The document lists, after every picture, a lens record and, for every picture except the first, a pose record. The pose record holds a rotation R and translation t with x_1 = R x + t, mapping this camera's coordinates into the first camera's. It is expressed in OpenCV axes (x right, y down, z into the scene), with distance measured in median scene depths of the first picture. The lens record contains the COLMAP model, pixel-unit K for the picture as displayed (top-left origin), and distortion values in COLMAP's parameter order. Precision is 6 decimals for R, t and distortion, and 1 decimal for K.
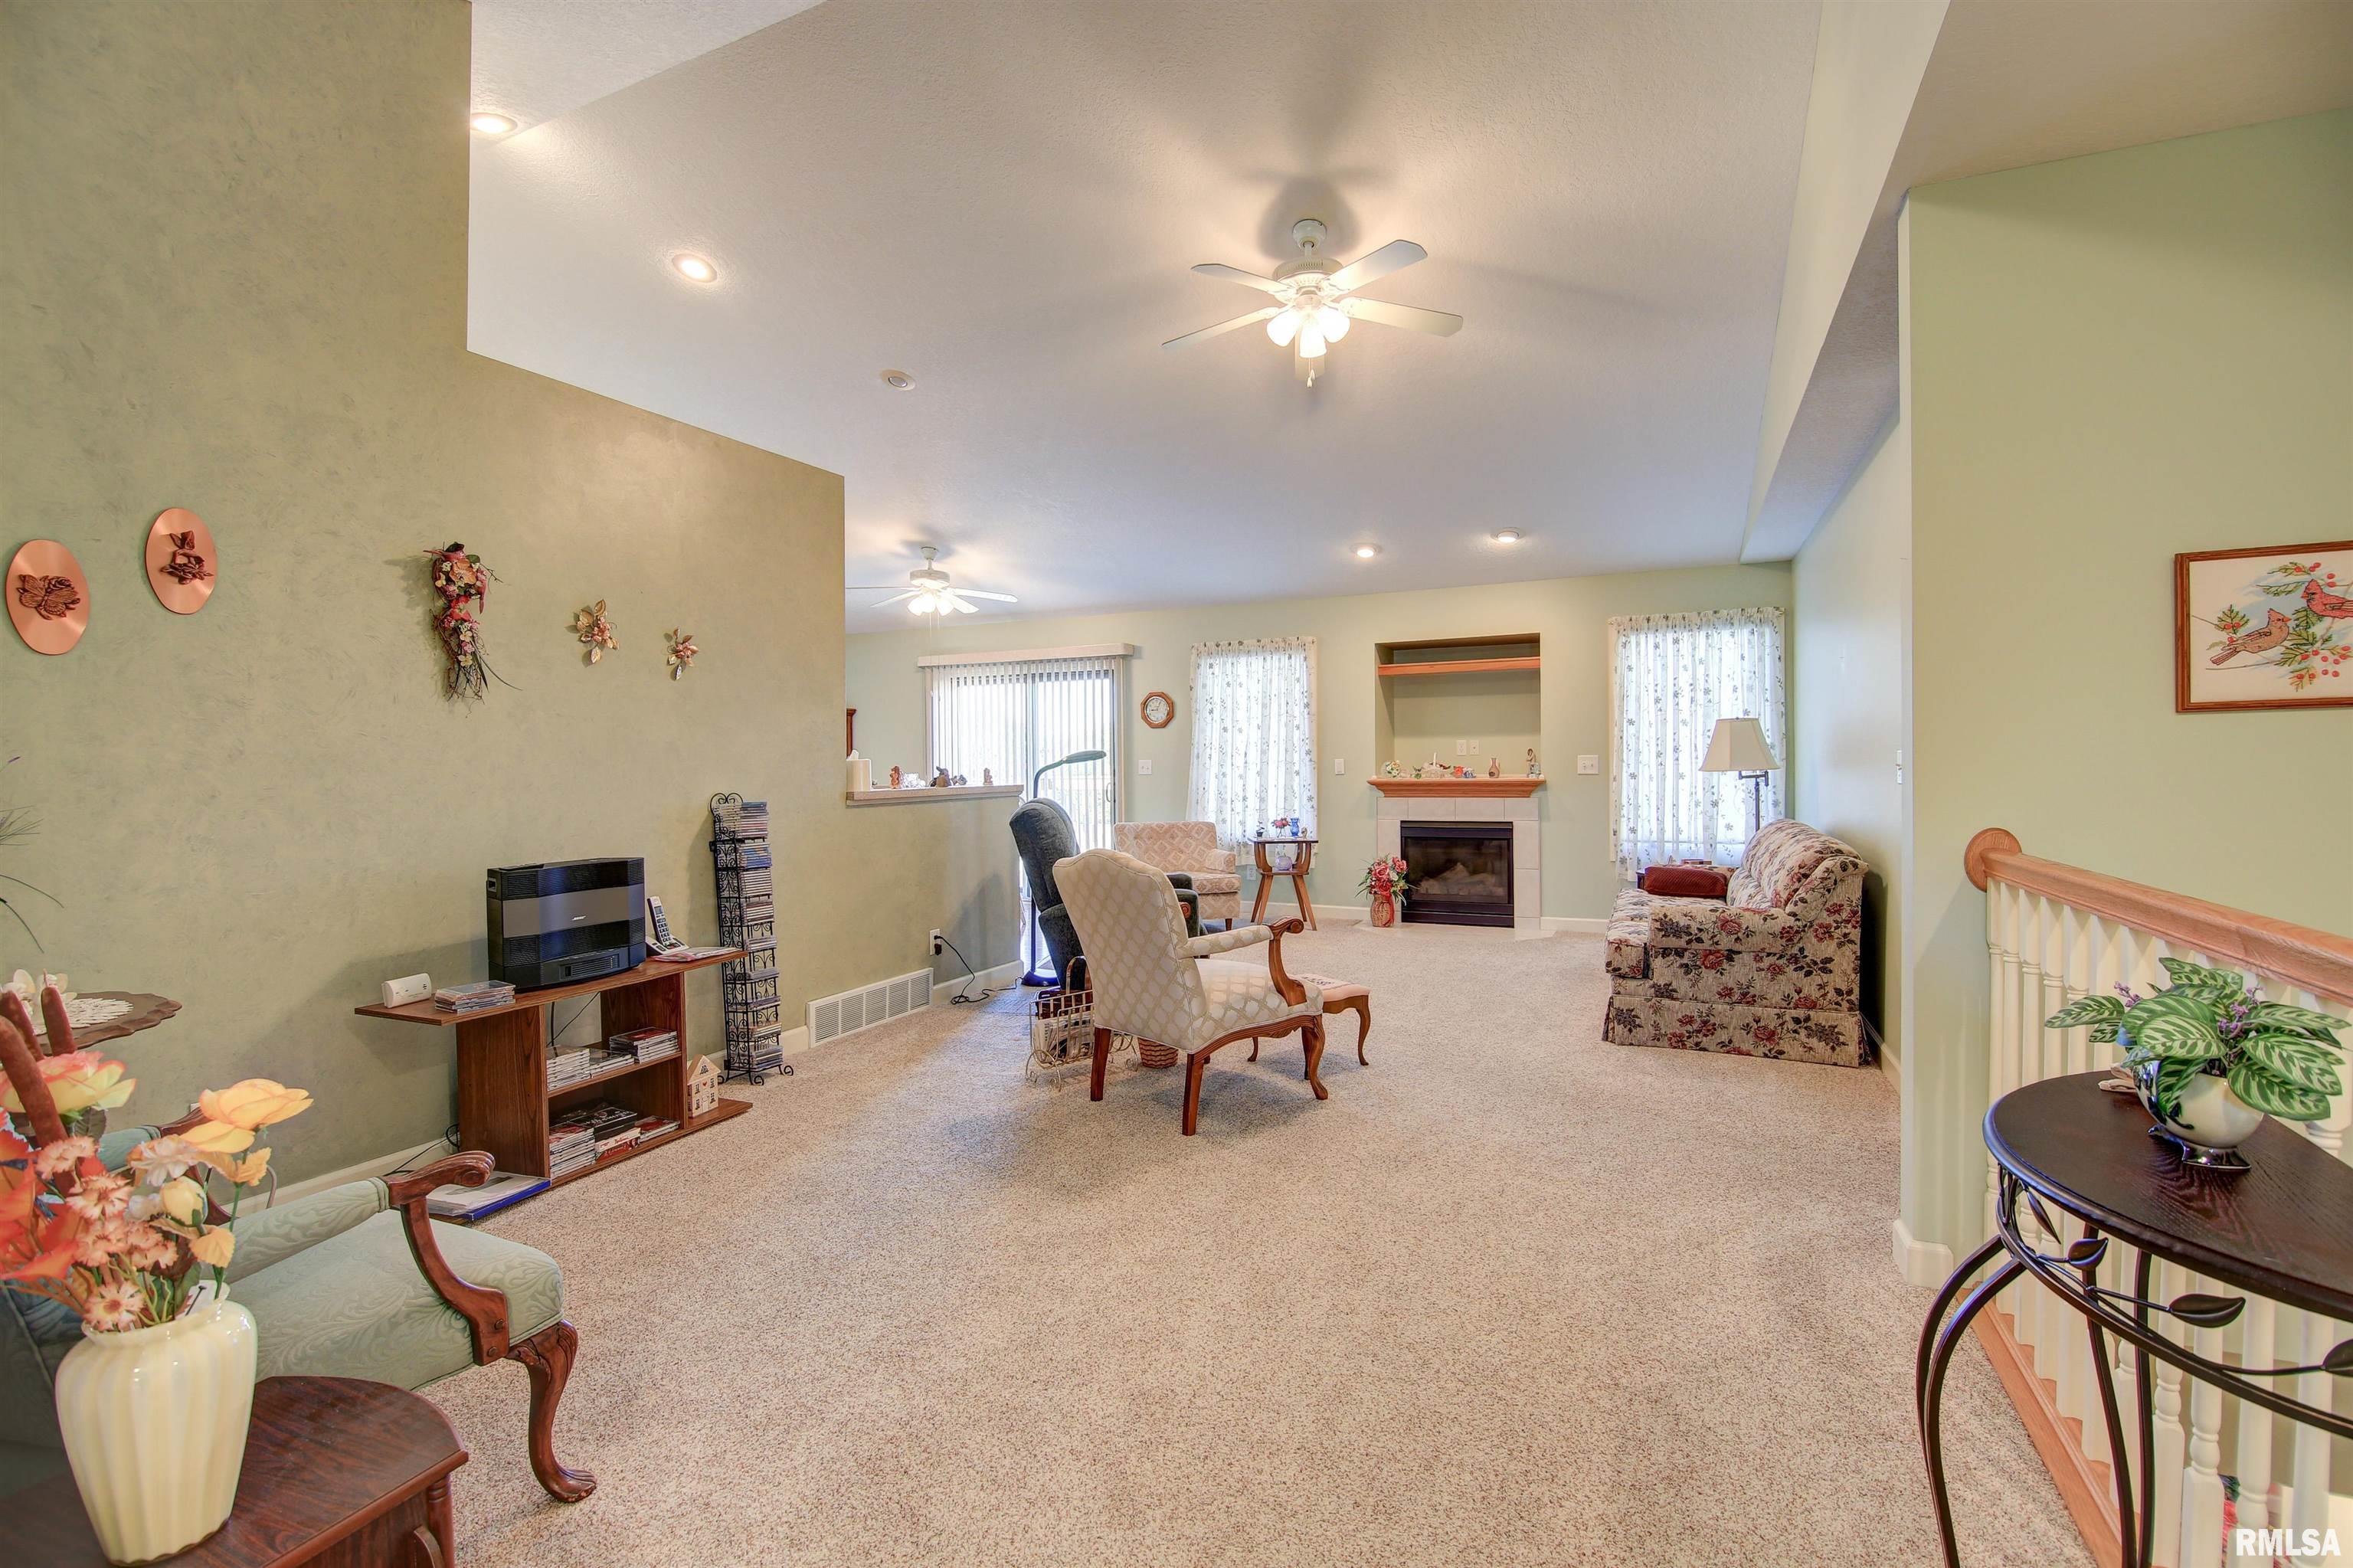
lens RADIAL K [[1044.3, 0, 1168.5], [0, 1044.3, 772.8], [0, 0, 1]] dist [-0.002212, -0.008245]
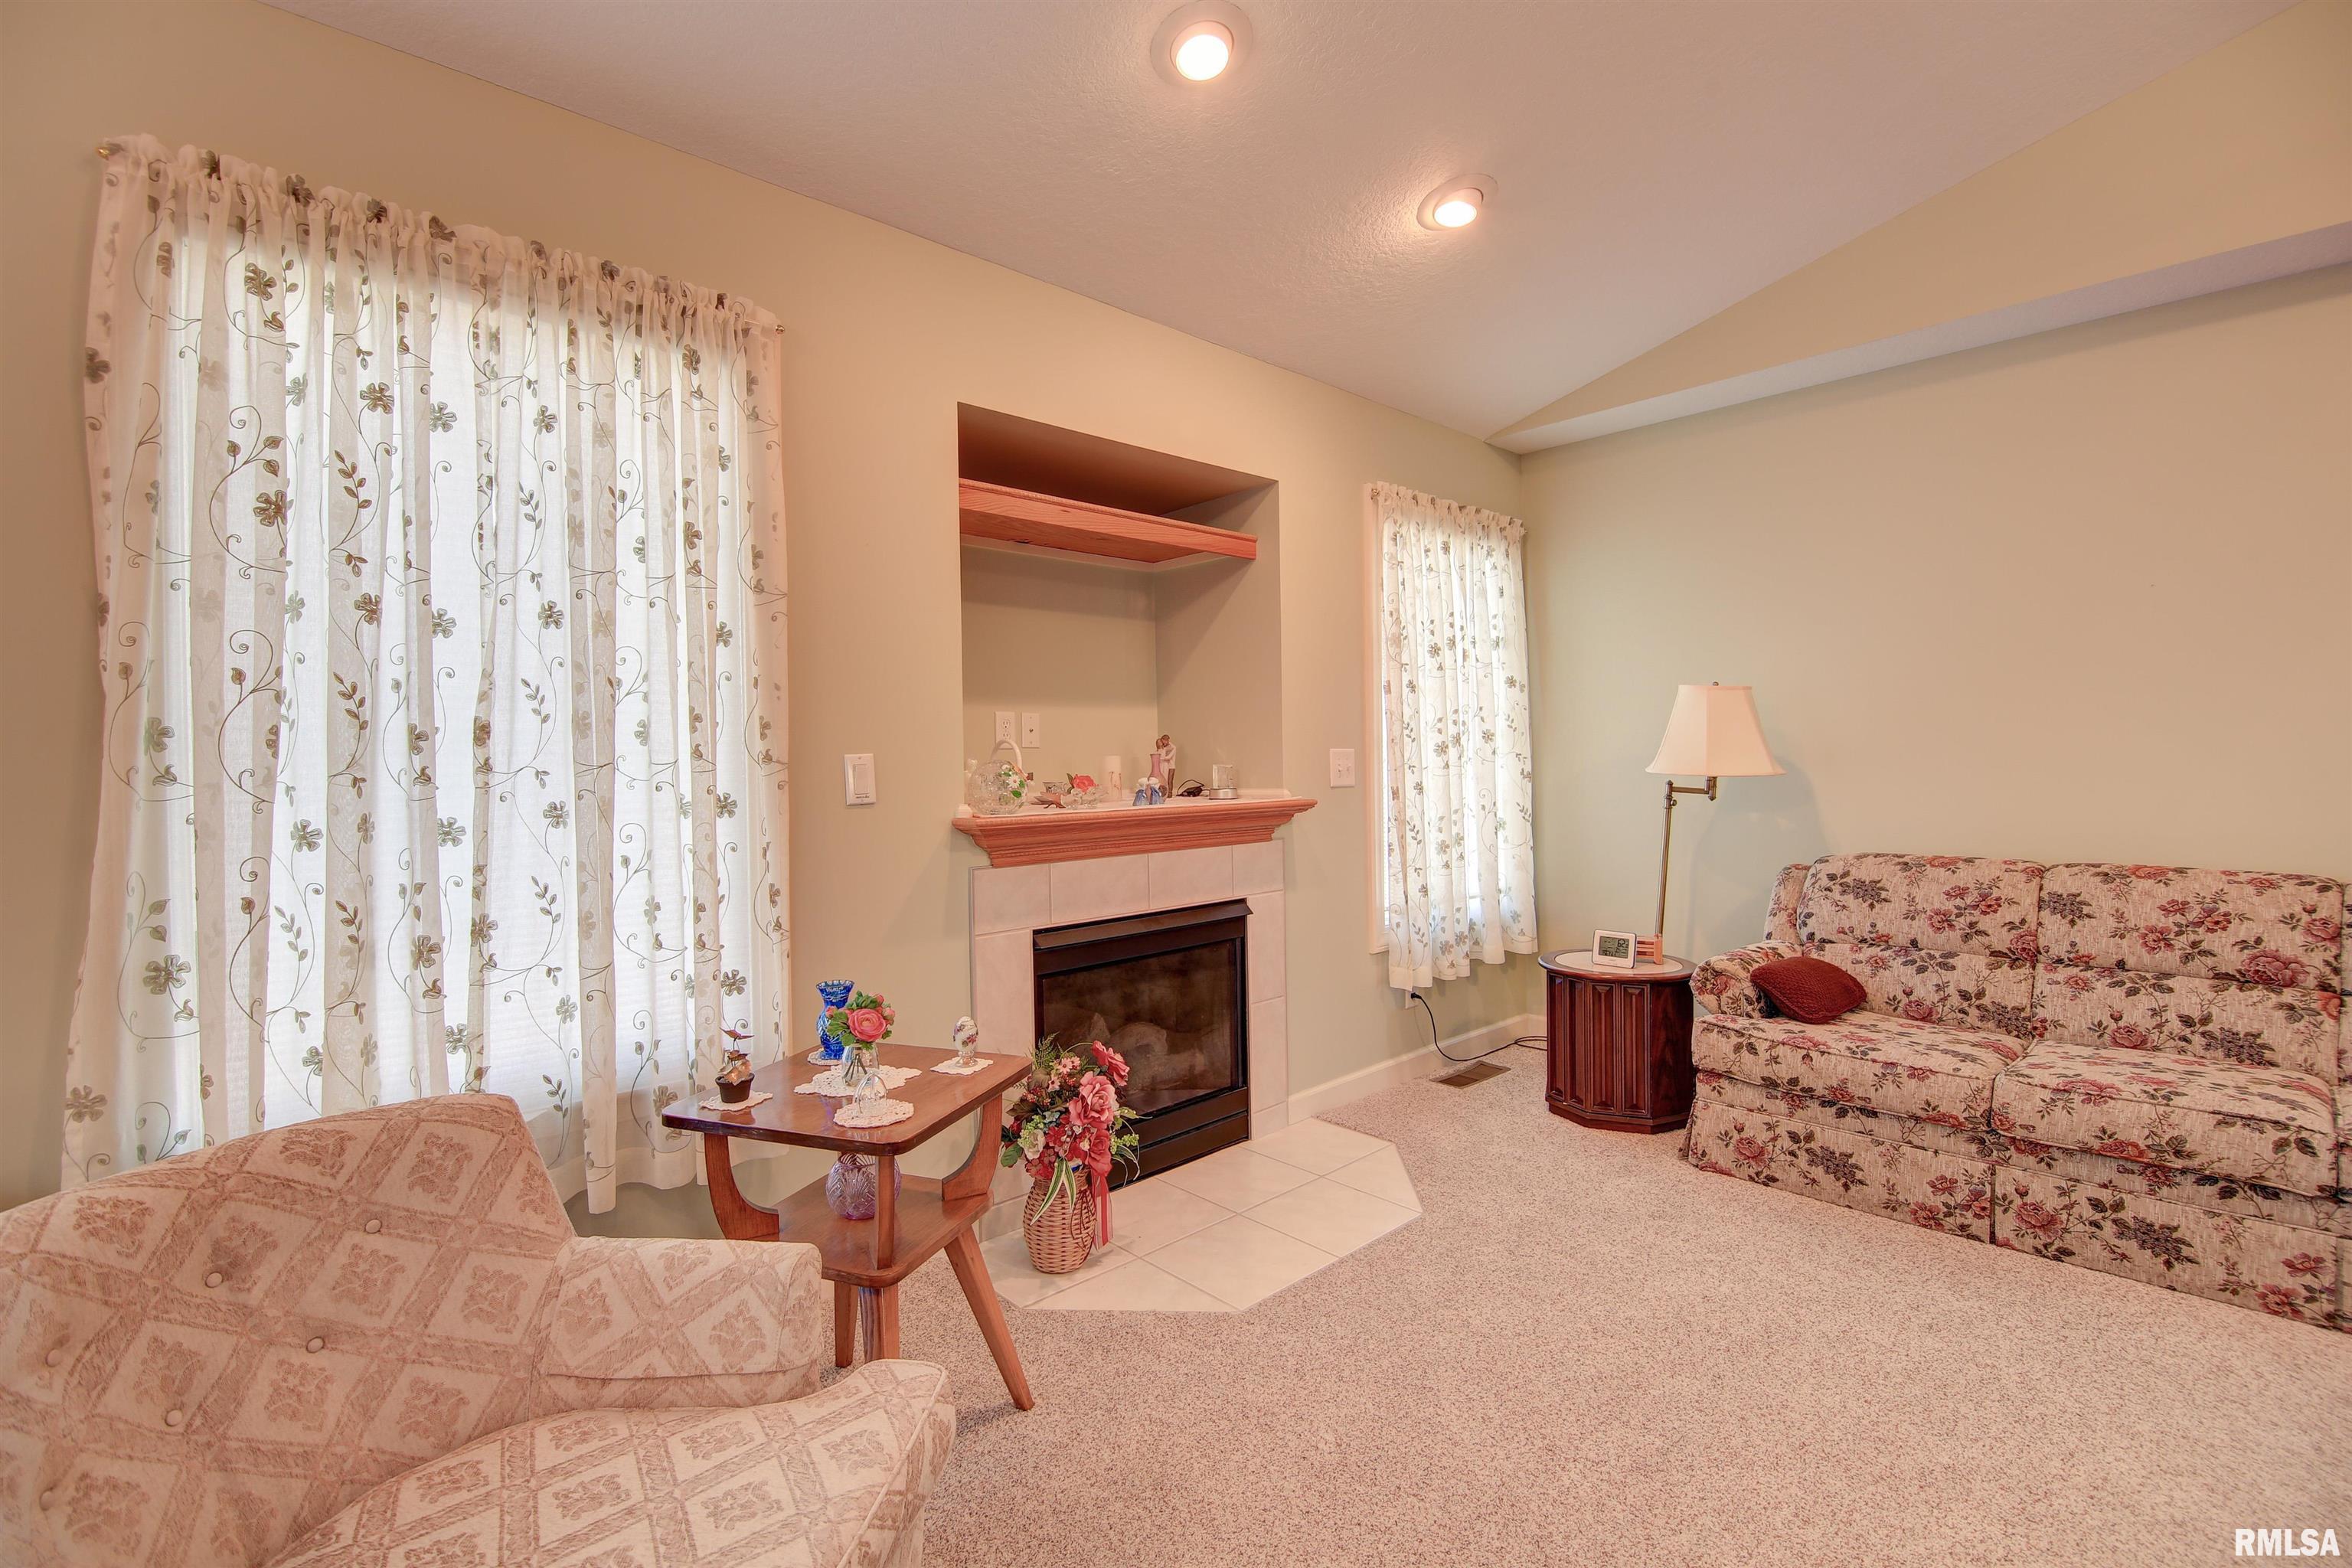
lens RADIAL K [[1043.8, 0, 1168.0], [0, 1043.8, 772.8], [0, 0, 1]] dist [-0.002212, -0.008245]
pose [[0.378656, -0.009751, 0.925486, -0.094062], [0.013142, 0.999900, 0.005158, -0.009639], [-0.925444, 0.010210, 0.378747, 0.937819]]
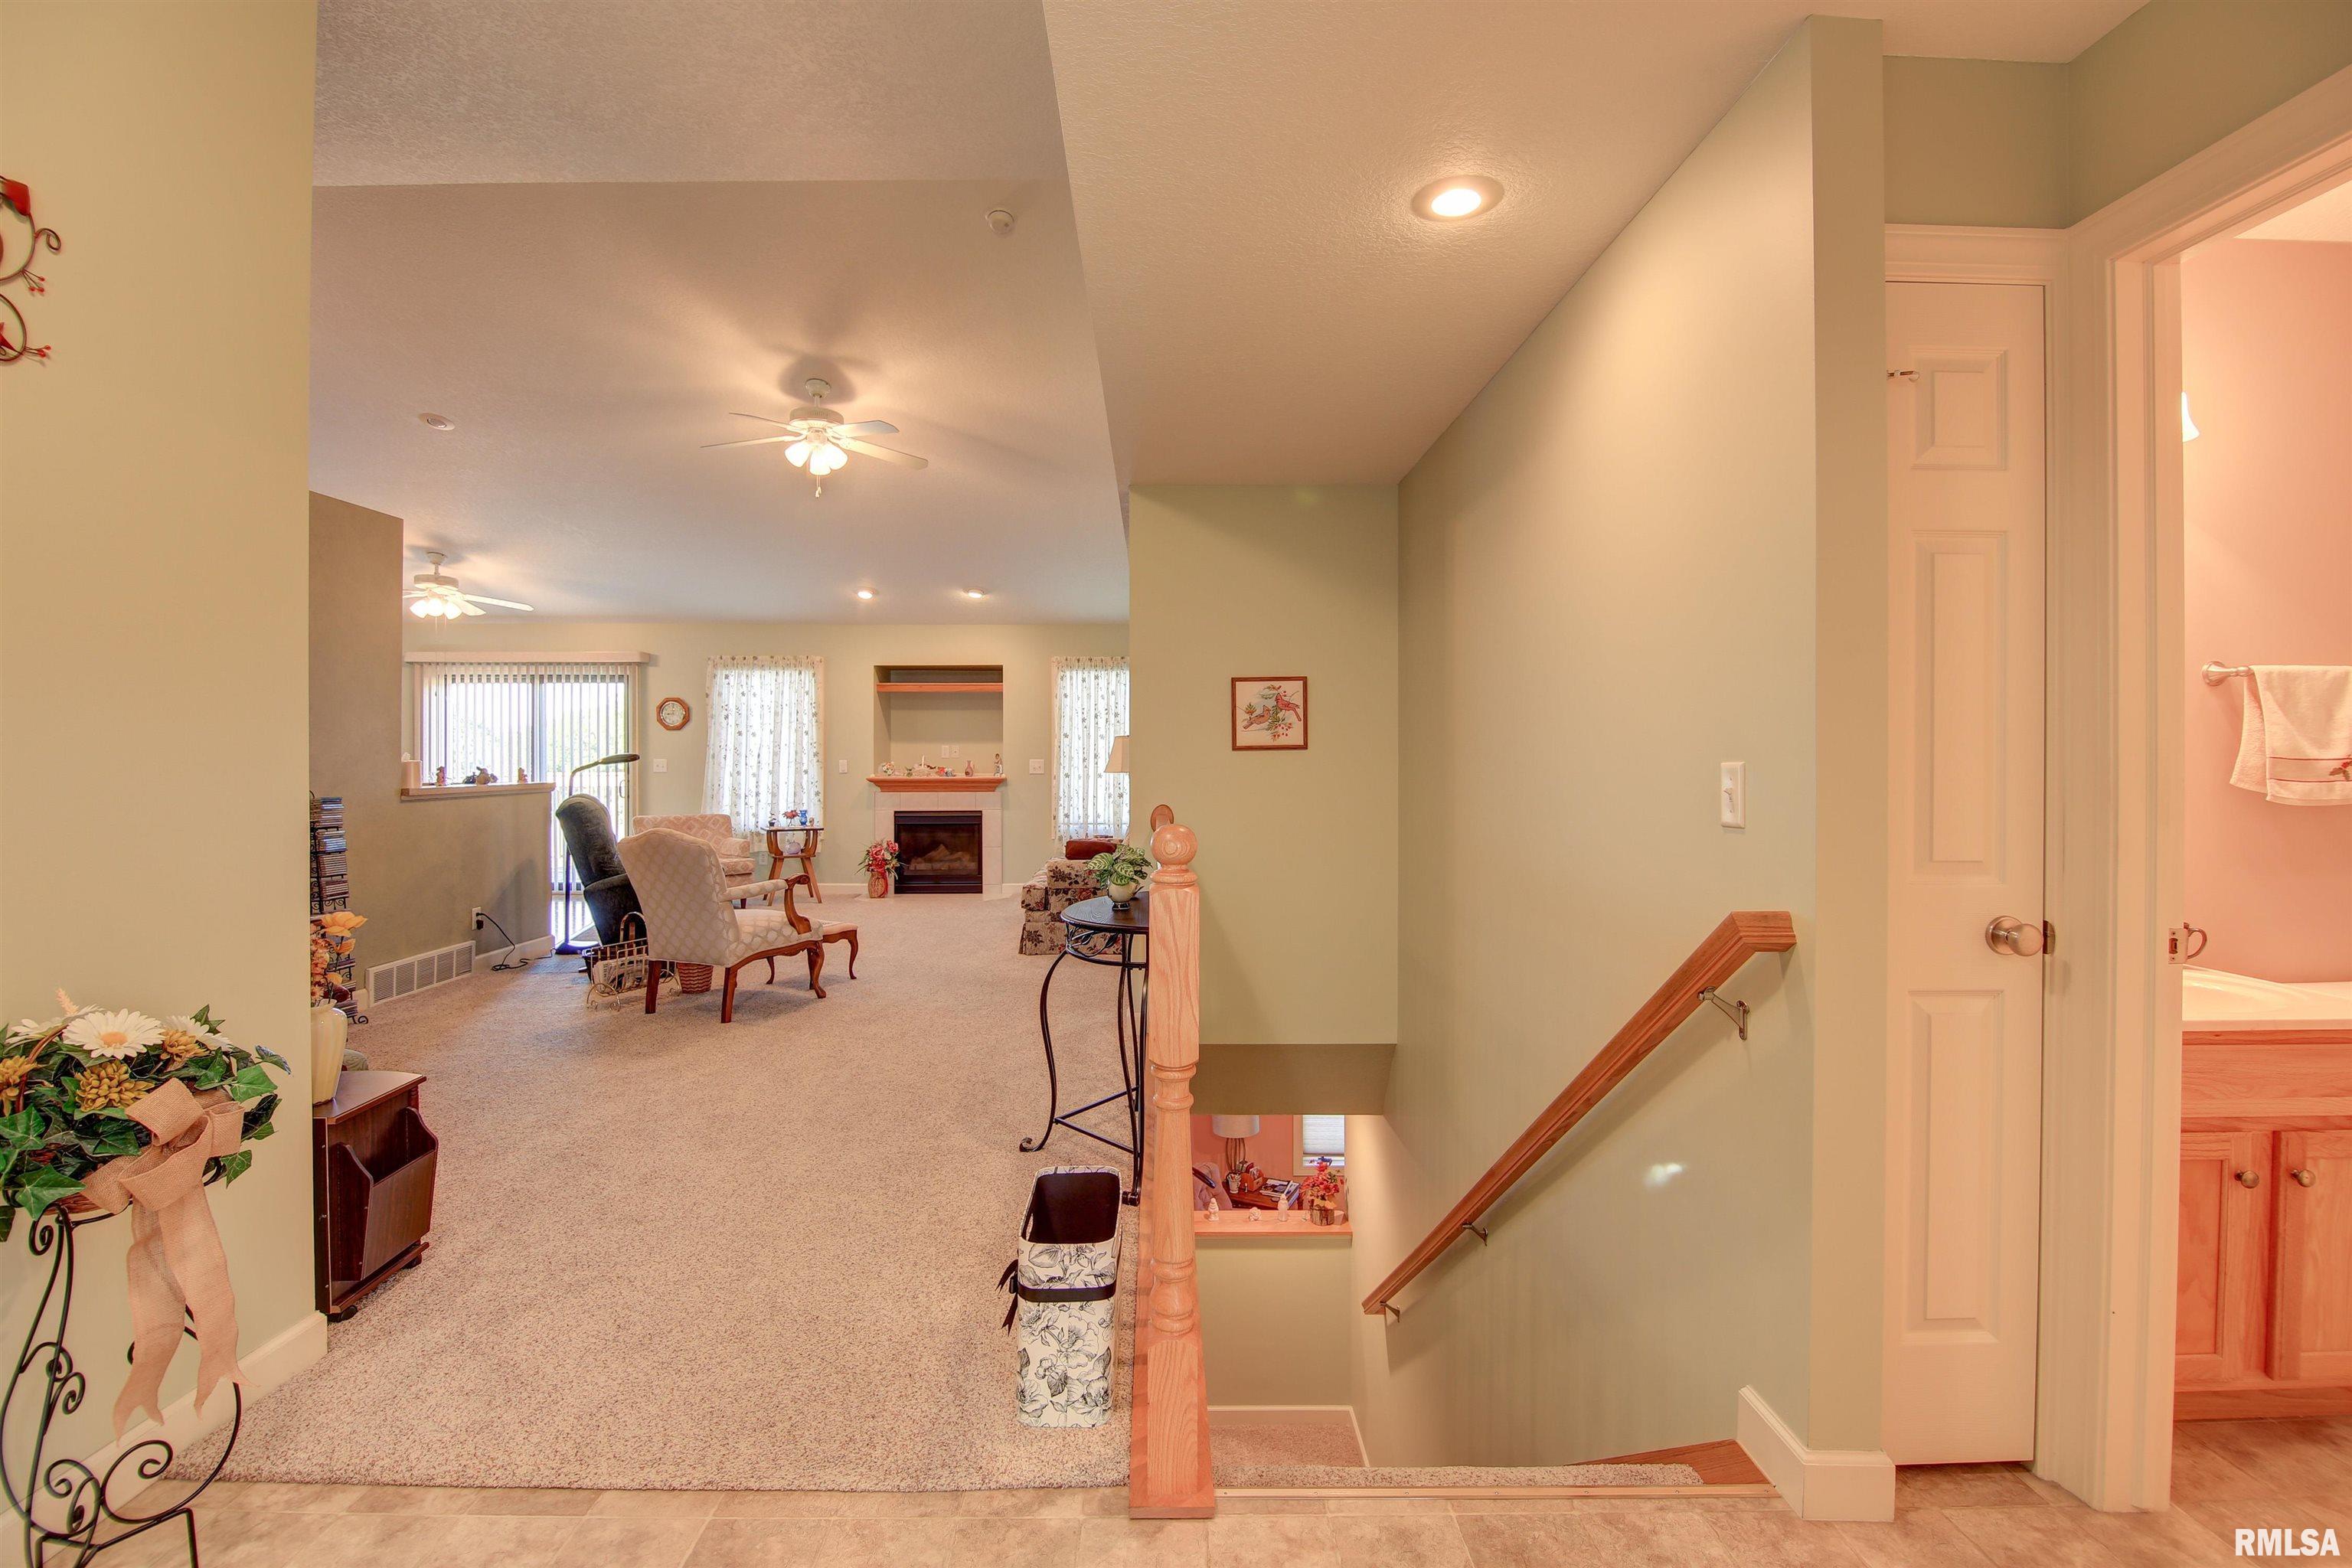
lens RADIAL K [[1068.0, 0, 1175.8], [0, 1068.0, 763.3], [0, 0, 1]] dist [-0.001494, -0.009304]
pose [[0.897785, 0.007571, 0.440368, -0.037912], [-0.005630, 0.999968, -0.005714, -0.005656], [-0.440397, 0.002651, 0.897799, -0.308954]]
